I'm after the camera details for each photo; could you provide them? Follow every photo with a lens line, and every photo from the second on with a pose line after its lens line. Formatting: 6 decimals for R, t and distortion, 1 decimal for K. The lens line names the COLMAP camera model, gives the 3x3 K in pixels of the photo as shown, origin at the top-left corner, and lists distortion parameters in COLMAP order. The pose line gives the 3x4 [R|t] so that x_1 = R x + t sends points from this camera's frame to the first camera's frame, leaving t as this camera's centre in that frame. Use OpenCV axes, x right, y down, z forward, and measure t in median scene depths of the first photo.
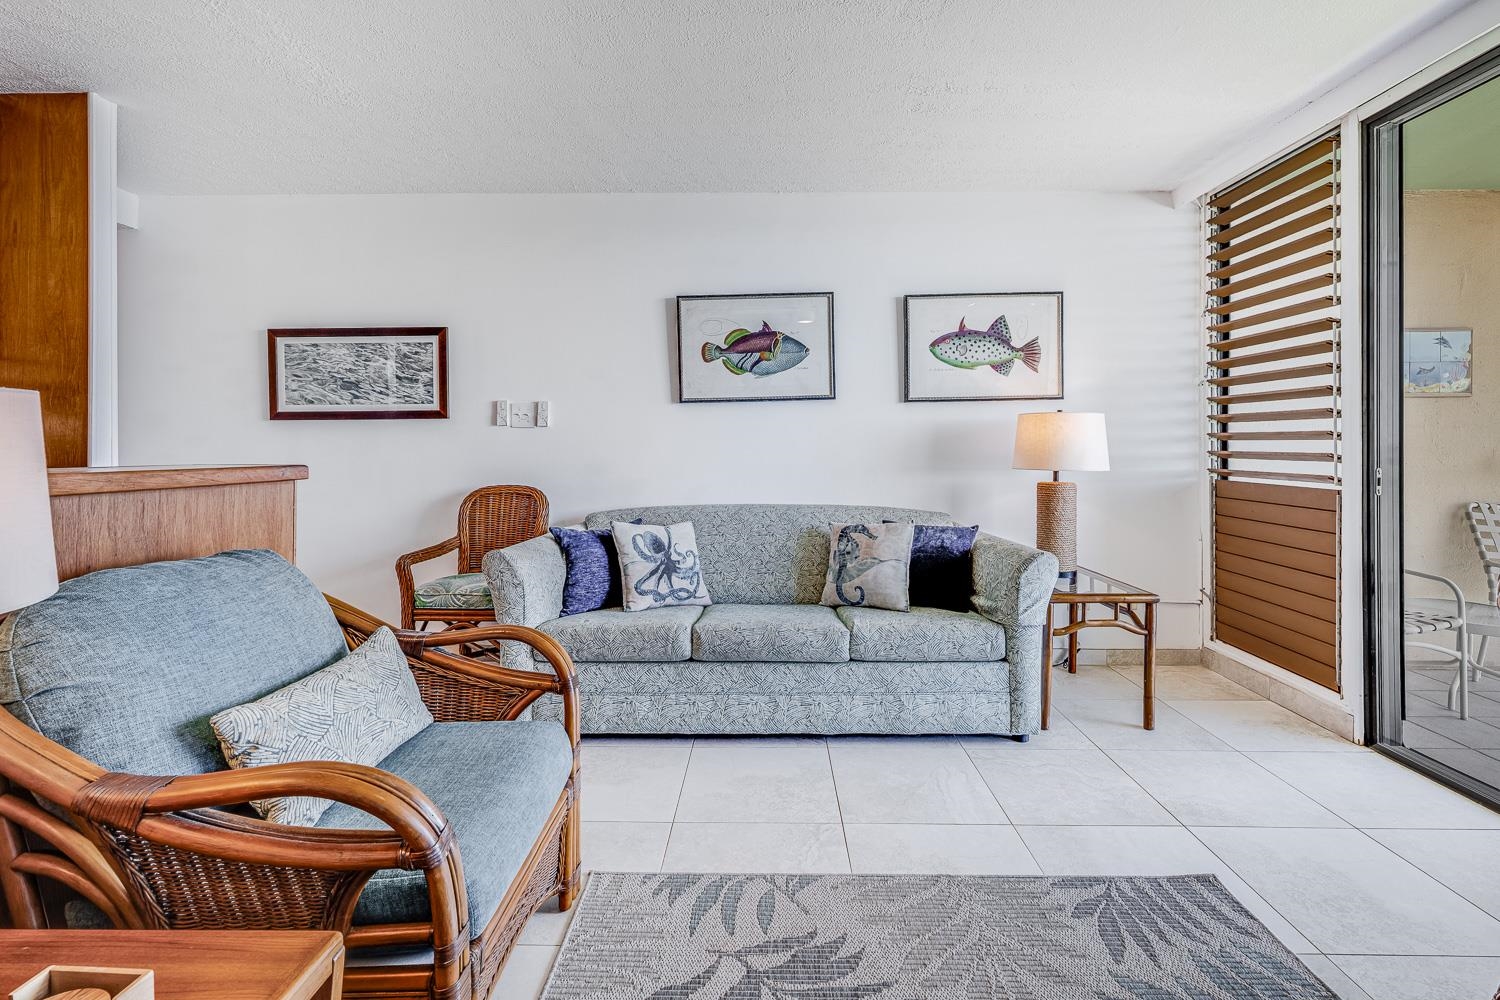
lens RADIAL K [[672.4, 0, 767.8], [0, 672.4, 447.9], [0, 0, 1]] dist [0.000522, 0.000186]
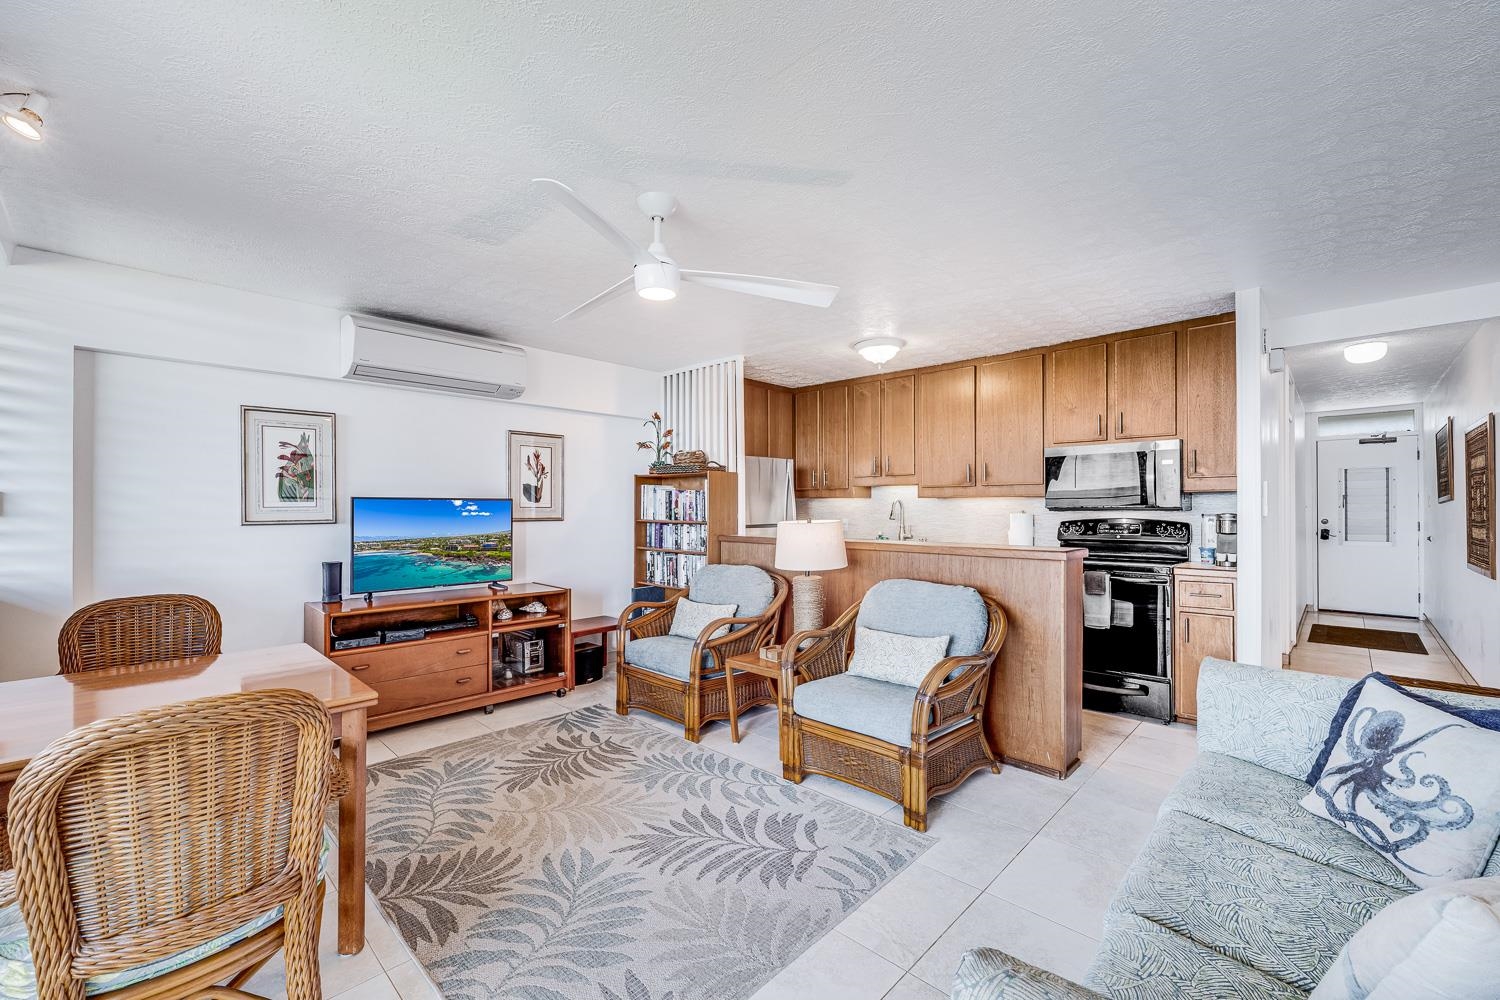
lens RADIAL K [[613.9, 0, 727.9], [0, 613.9, 510.3], [0, 0, 1]] dist [-0.001469, 0.000823]
pose [[-0.699021, 0.001795, -0.715099, 0.604773], [-0.000041, 0.999997, 0.002550, -0.050907], [0.715101, 0.001812, -0.699019, 0.967800]]
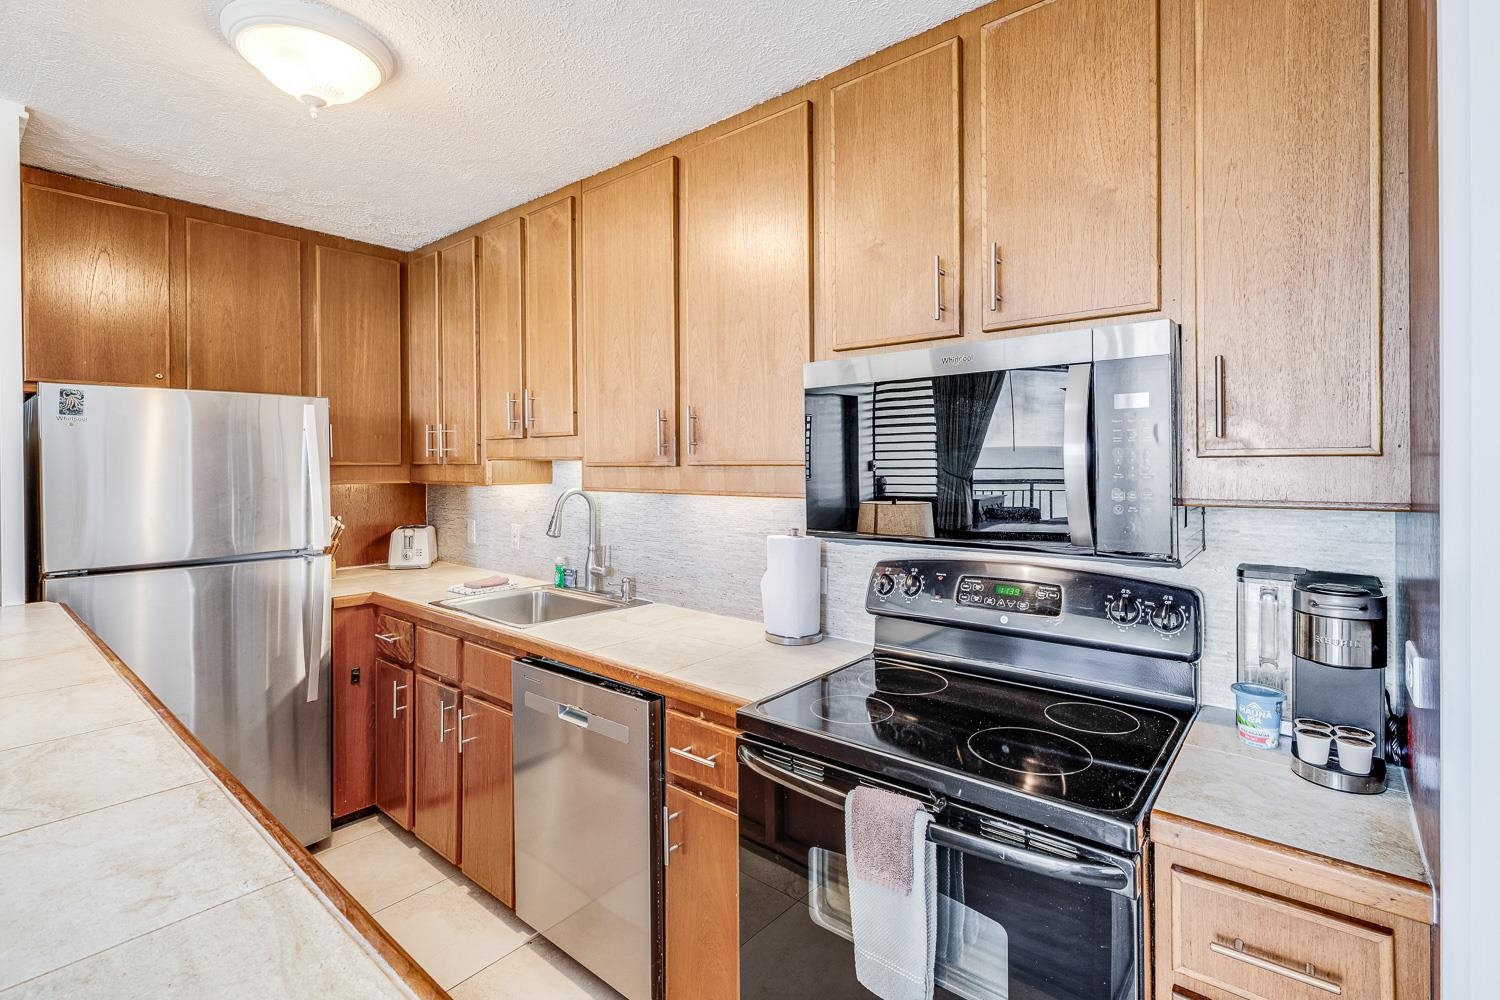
lens RADIAL K [[686.3, 0, 755.7], [0, 686.3, 467.0], [0, 0, 1]] dist [-0.004470, 0.000235]
pose [[-0.626430, 0.003993, -0.779468, -0.489800], [0.002213, 0.999992, 0.003344, -0.110660], [0.779475, 0.000370, -0.626433, 0.810188]]
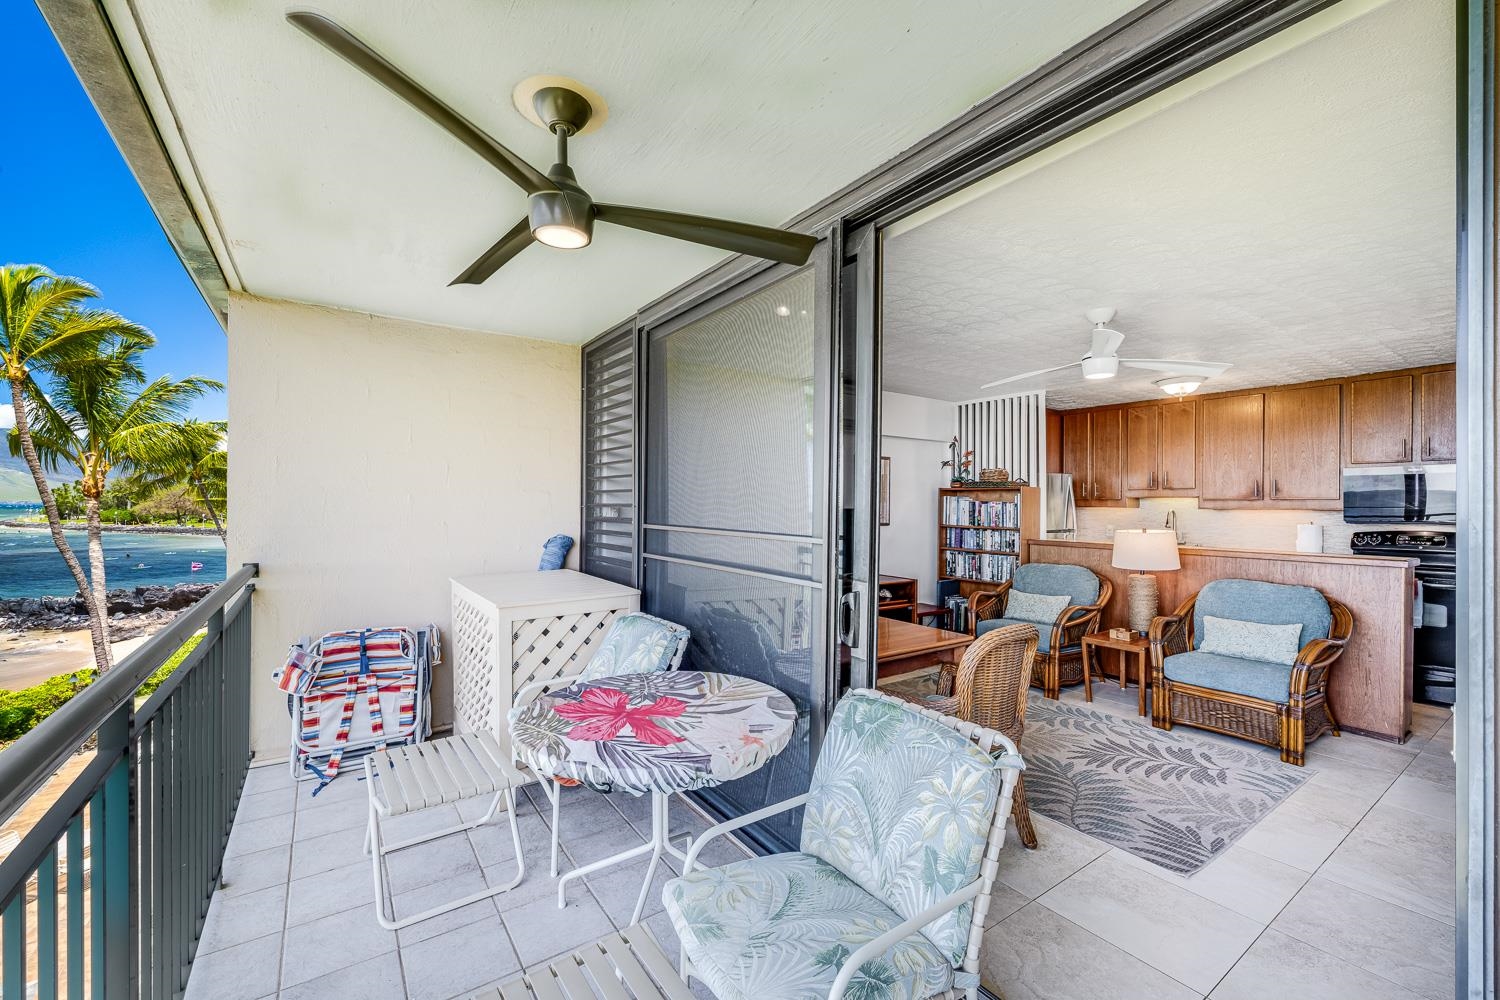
lens RADIAL K [[613.9, 0, 746.2], [0, 613.9, 504.6], [0, 0, 1]] dist [-0.001469, 0.000823]
pose [[-0.814806, -0.007877, -0.579680, 1.297644], [-0.008739, 0.999961, -0.001305, -0.080292], [0.579668, 0.004002, -0.814843, 0.901546]]
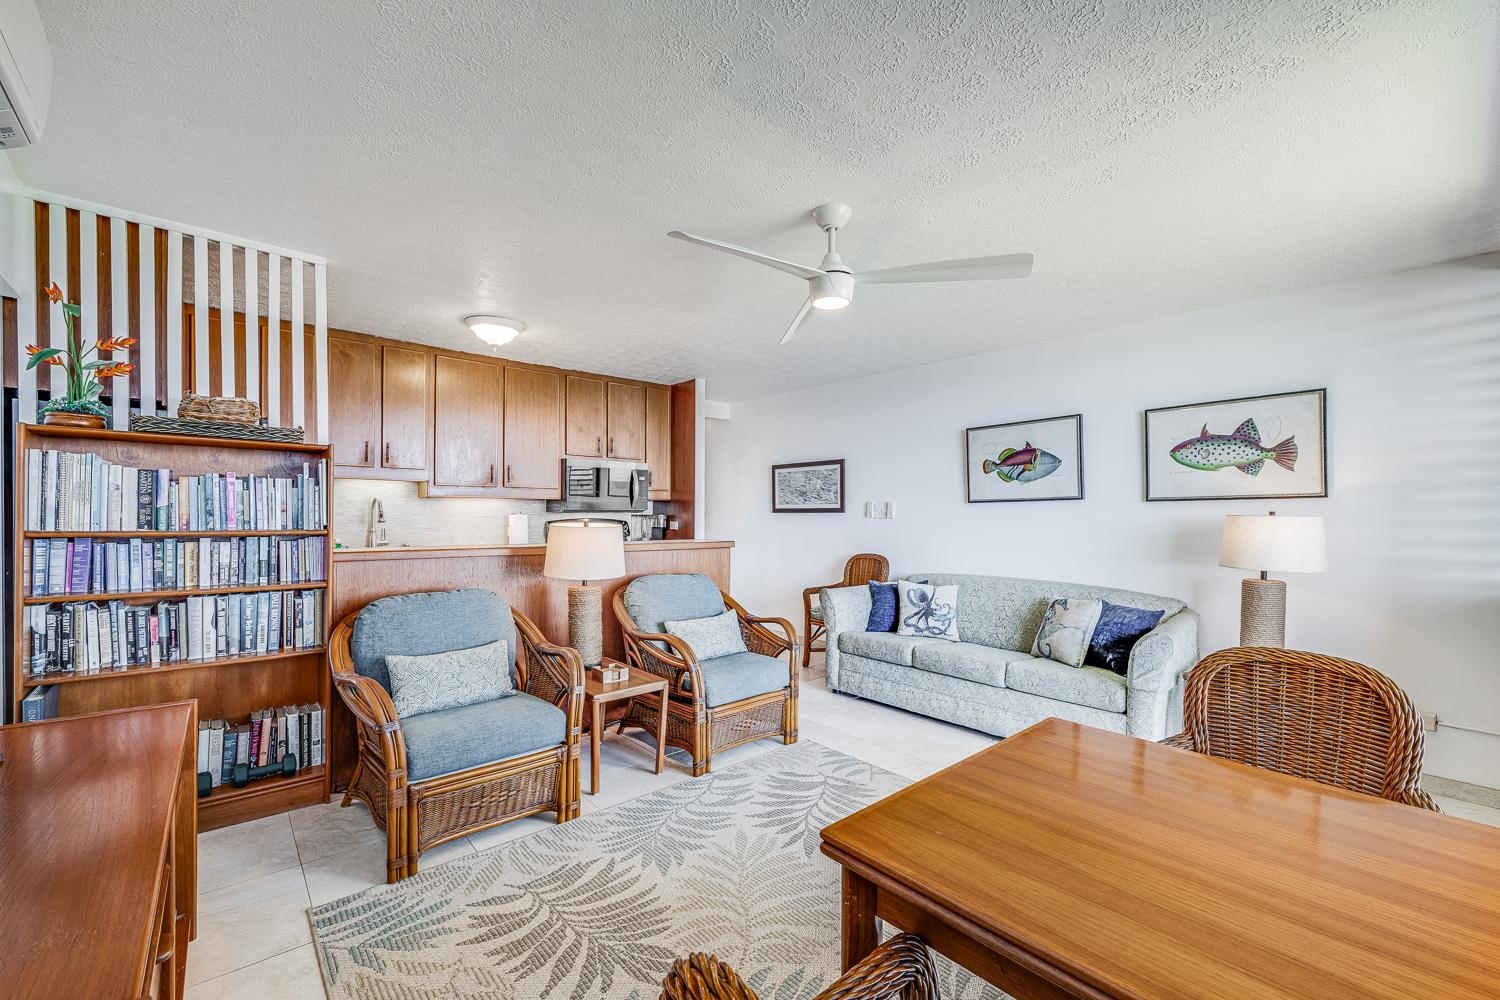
lens RADIAL K [[619.5, 0, 758.3], [0, 619.5, 520.4], [0, 0, 1]] dist [-0.004027, -0.000354]
pose [[0.672111, 0.015921, -0.740280, 0.646845], [-0.008644, 0.999869, 0.013656, -0.051846], [0.740400, -0.002779, 0.672160, -0.258865]]
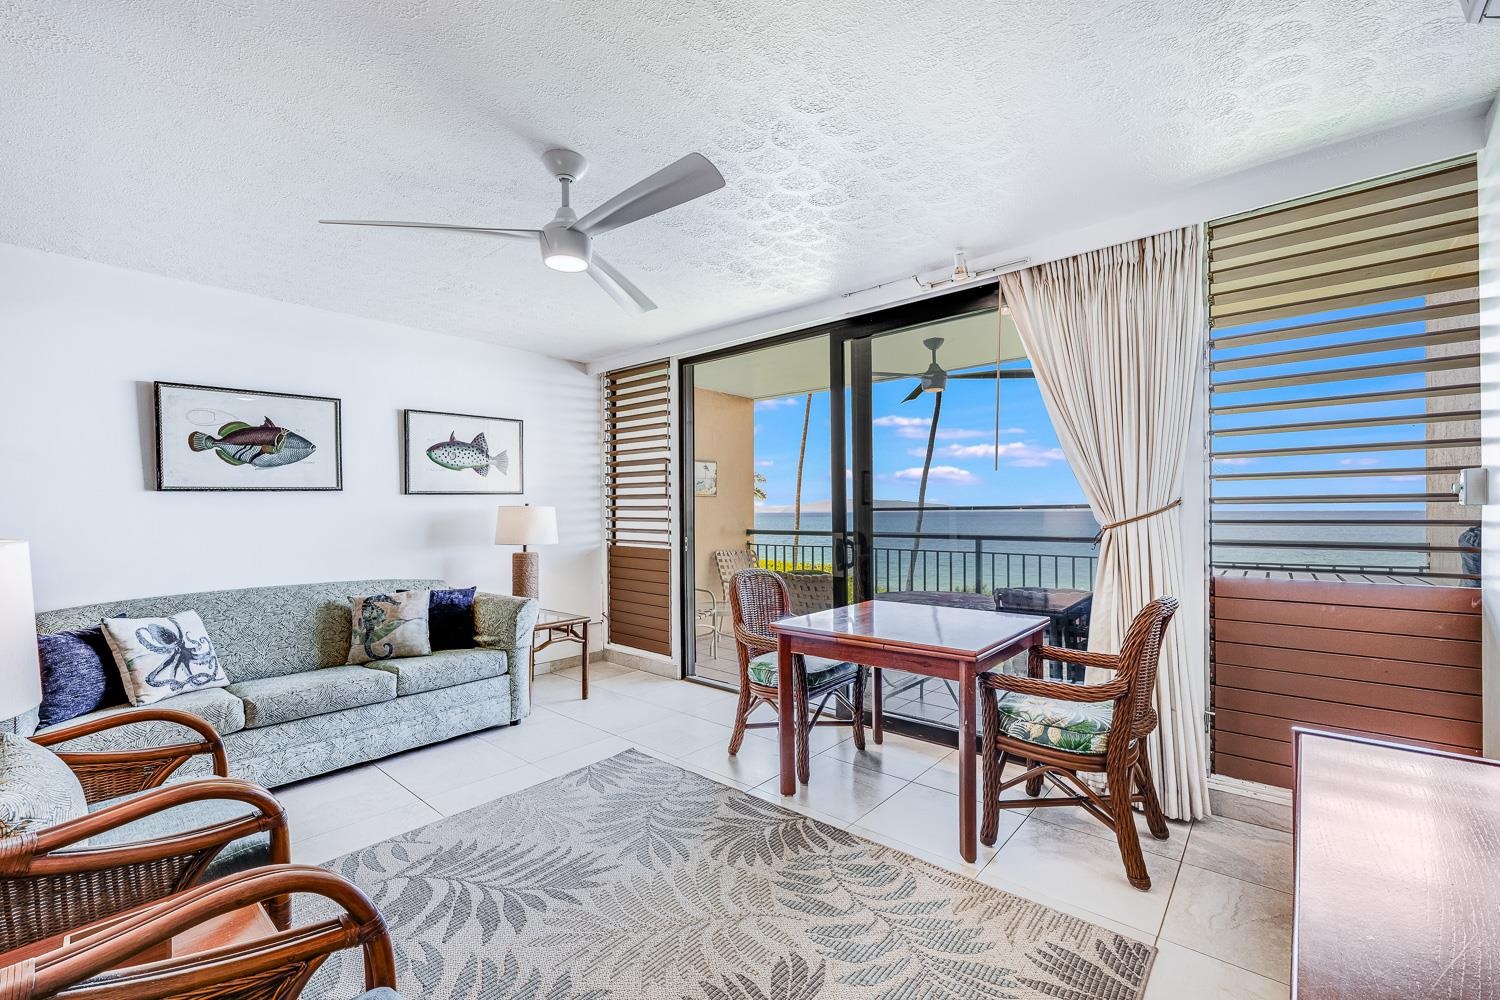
lens RADIAL K [[613.9, 0, 744.1], [0, 613.9, 511.5], [0, 0, 1]] dist [-0.001469, 0.000823]
pose [[0.653125, -0.003537, 0.757242, -0.296106], [0.006218, 0.999980, -0.000692, -0.037003], [-0.757225, 0.005160, 0.653134, -0.263490]]
